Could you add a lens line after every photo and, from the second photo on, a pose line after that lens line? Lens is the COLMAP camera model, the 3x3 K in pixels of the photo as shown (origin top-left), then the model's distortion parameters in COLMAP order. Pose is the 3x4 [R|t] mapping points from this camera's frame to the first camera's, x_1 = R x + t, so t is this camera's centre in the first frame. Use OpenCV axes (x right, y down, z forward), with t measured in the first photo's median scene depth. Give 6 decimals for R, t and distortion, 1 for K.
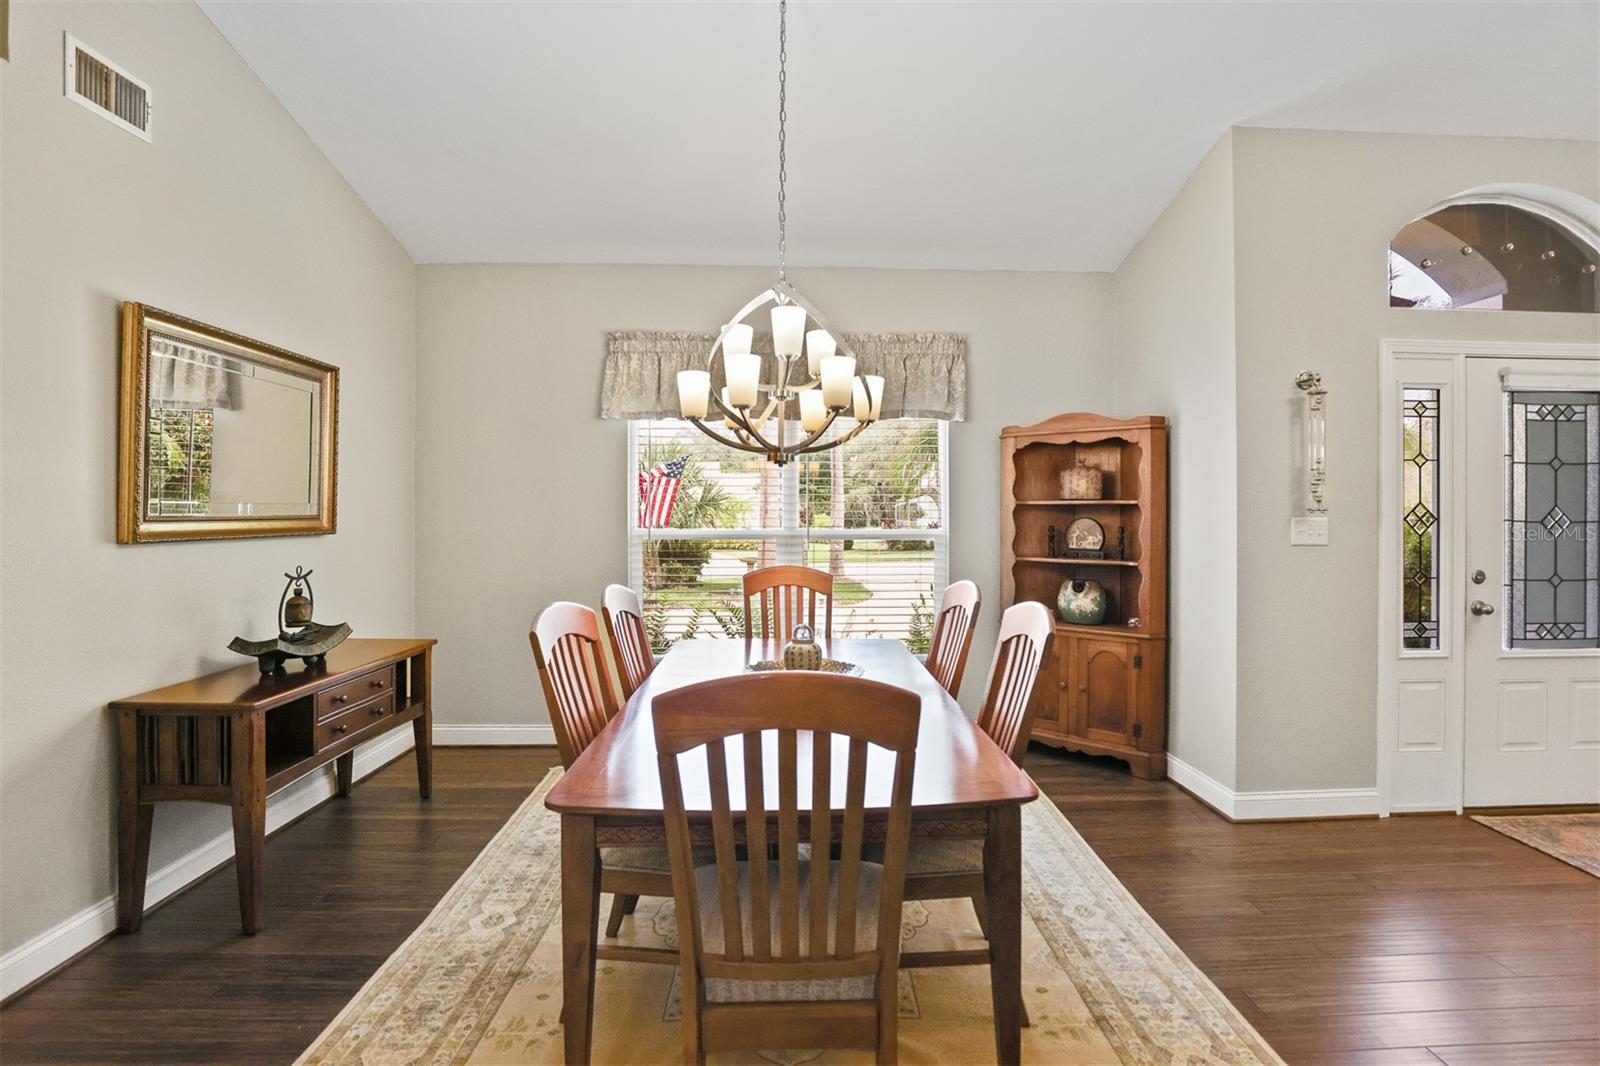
lens RADIAL K [[729.5, 0, 804.5], [0, 729.5, 515.8], [0, 0, 1]] dist [-0.026698, 0.000729]
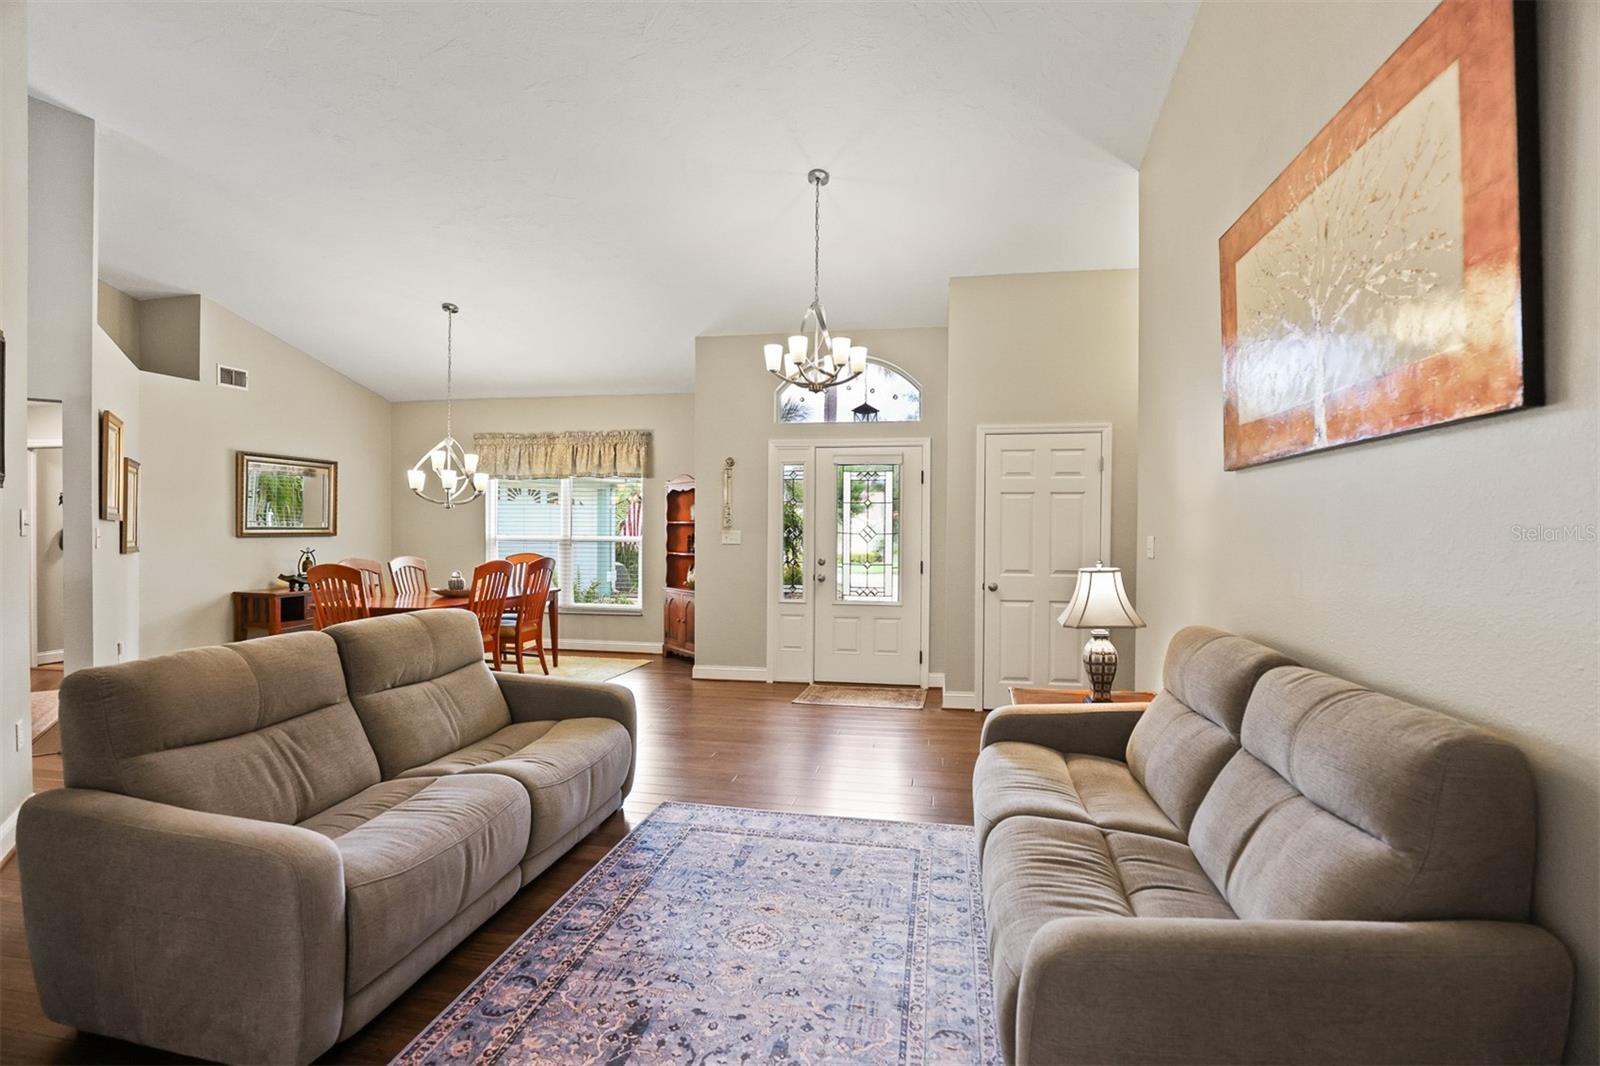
lens RADIAL K [[729.5, 0, 801.1], [0, 729.5, 537.3], [0, 0, 1]] dist [-0.026698, 0.000729]
pose [[0.977130, 0.007198, -0.212522, 1.495374], [-0.006729, 0.999973, 0.002927, 0.015913], [0.212538, -0.001430, 0.977152, -1.069559]]
